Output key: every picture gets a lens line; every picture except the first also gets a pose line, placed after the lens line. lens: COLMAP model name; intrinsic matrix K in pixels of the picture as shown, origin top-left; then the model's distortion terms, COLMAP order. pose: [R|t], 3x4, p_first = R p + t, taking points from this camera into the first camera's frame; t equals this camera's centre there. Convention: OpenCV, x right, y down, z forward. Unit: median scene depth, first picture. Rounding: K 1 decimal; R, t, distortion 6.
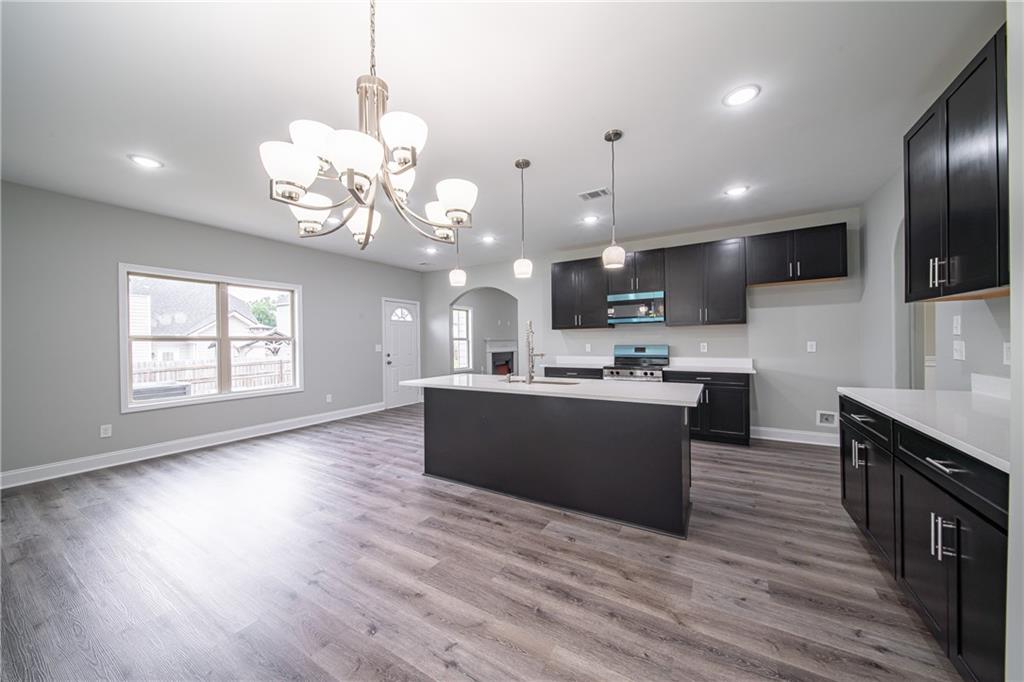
lens RADIAL K [[356.4, 0, 507.8], [0, 356.4, 341.1], [0, 0, 1]] dist [-0.003049, -0.000506]
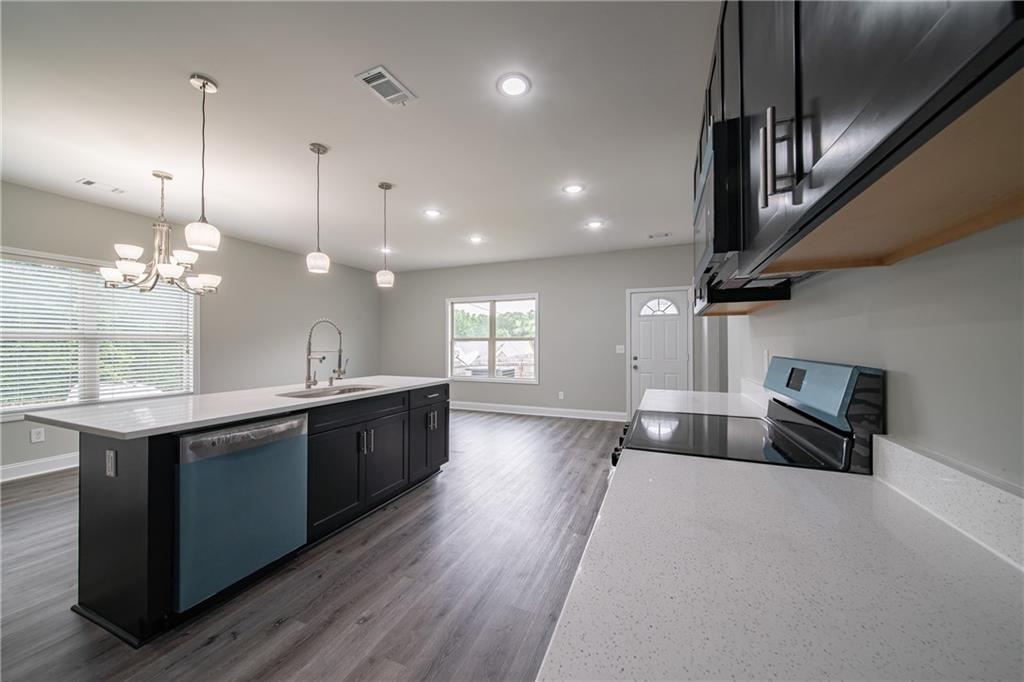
lens RADIAL K [[356.4, 0, 514.0], [0, 356.4, 340.7], [0, 0, 1]] dist [-0.003049, -0.000506]
pose [[0.152621, 0.000262, -0.988285, 0.820312], [0.000977, 0.999999, 0.000416, -0.002532], [0.988284, -0.001029, 0.152621, 1.124824]]
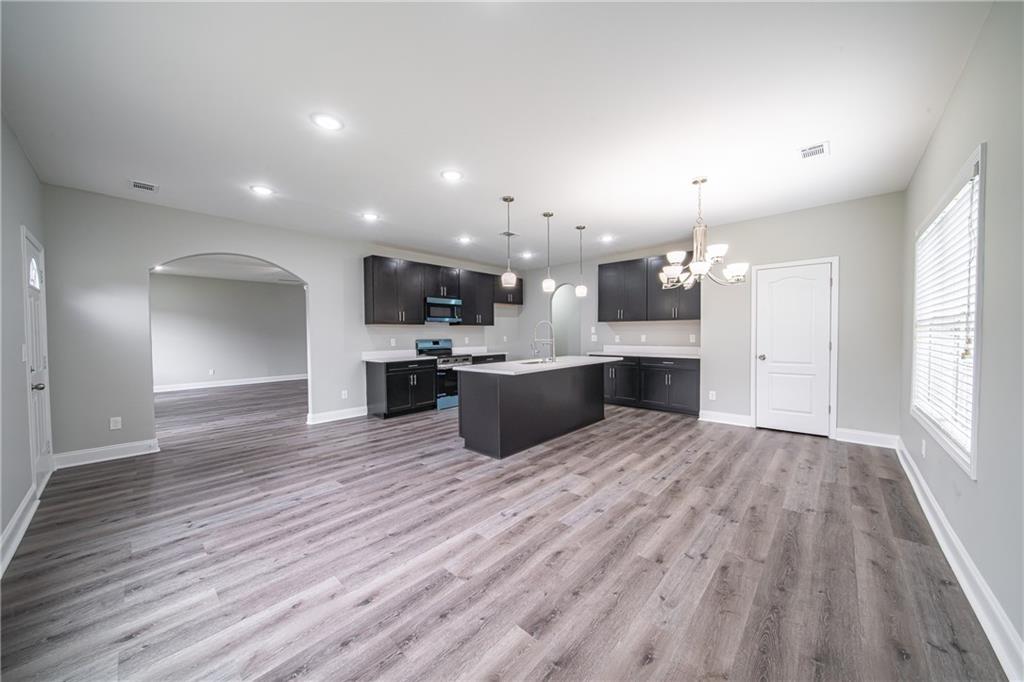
lens RADIAL K [[356.4, 0, 513.0], [0, 356.4, 343.4], [0, 0, 1]] dist [-0.003049, -0.000506]
pose [[0.189275, -0.015514, 0.981801, -1.187558], [0.004453, 0.999878, 0.014942, 0.011857], [-0.981914, 0.001544, 0.189321, 0.709976]]
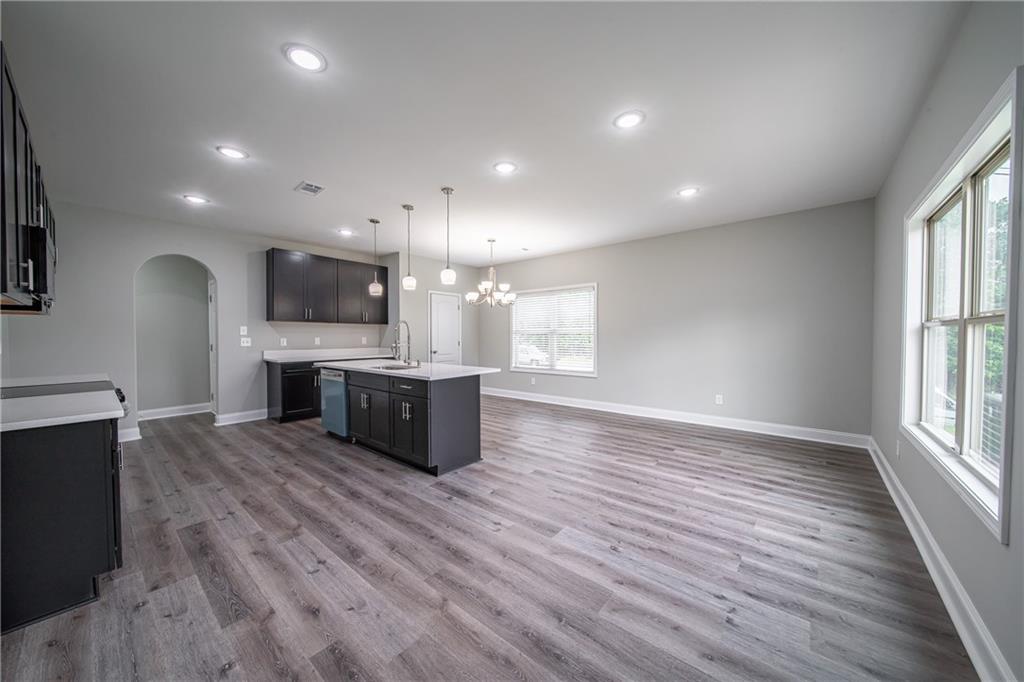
lens RADIAL K [[356.4, 0, 510.8], [0, 356.4, 339.3], [0, 0, 1]] dist [-0.003049, -0.000506]
pose [[-0.988623, 0.013695, 0.149791, -0.456130], [0.015312, 0.999836, 0.009645, 0.007328], [-0.149634, 0.011829, -0.988671, 1.901891]]
